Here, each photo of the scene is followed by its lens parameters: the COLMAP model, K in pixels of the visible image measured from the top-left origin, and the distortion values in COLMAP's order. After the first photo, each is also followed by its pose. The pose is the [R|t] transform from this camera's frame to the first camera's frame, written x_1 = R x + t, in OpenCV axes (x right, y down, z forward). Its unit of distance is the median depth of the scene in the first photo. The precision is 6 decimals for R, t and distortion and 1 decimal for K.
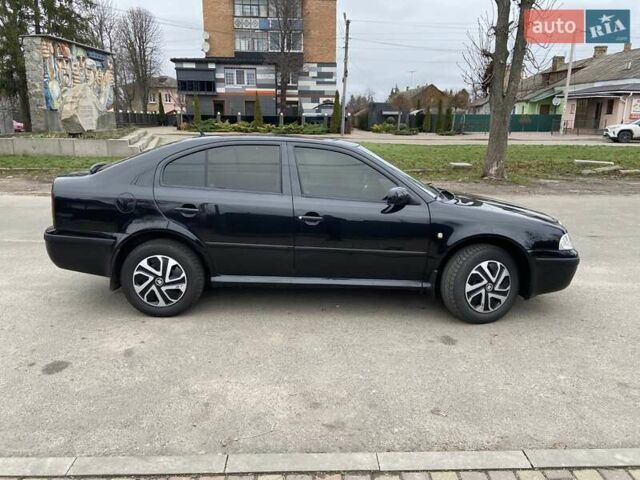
lens RADIAL K [[478.5, 0, 322.5], [0, 478.5, 240.7], [0, 0, 1]] dist [0.131780, -0.157356]
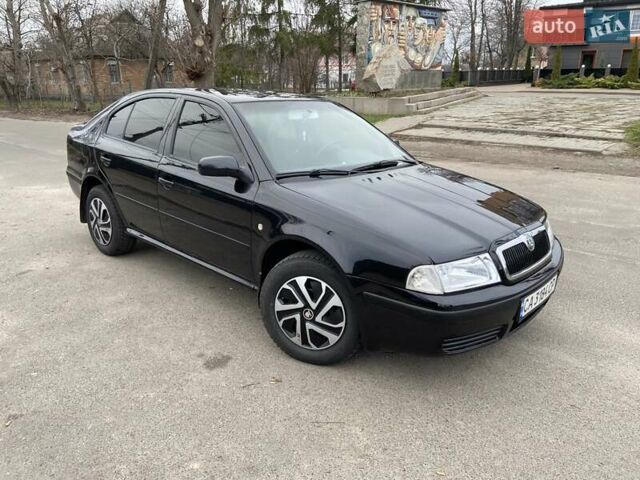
lens RADIAL K [[478.5, 0, 322.5], [0, 478.5, 240.7], [0, 0, 1]] dist [0.131780, -0.157356]
pose [[0.739298, 0.202531, -0.642199, 0.151964], [-0.151044, 0.979272, 0.134953, -0.020073], [0.656220, -0.002770, 0.754565, 0.096661]]
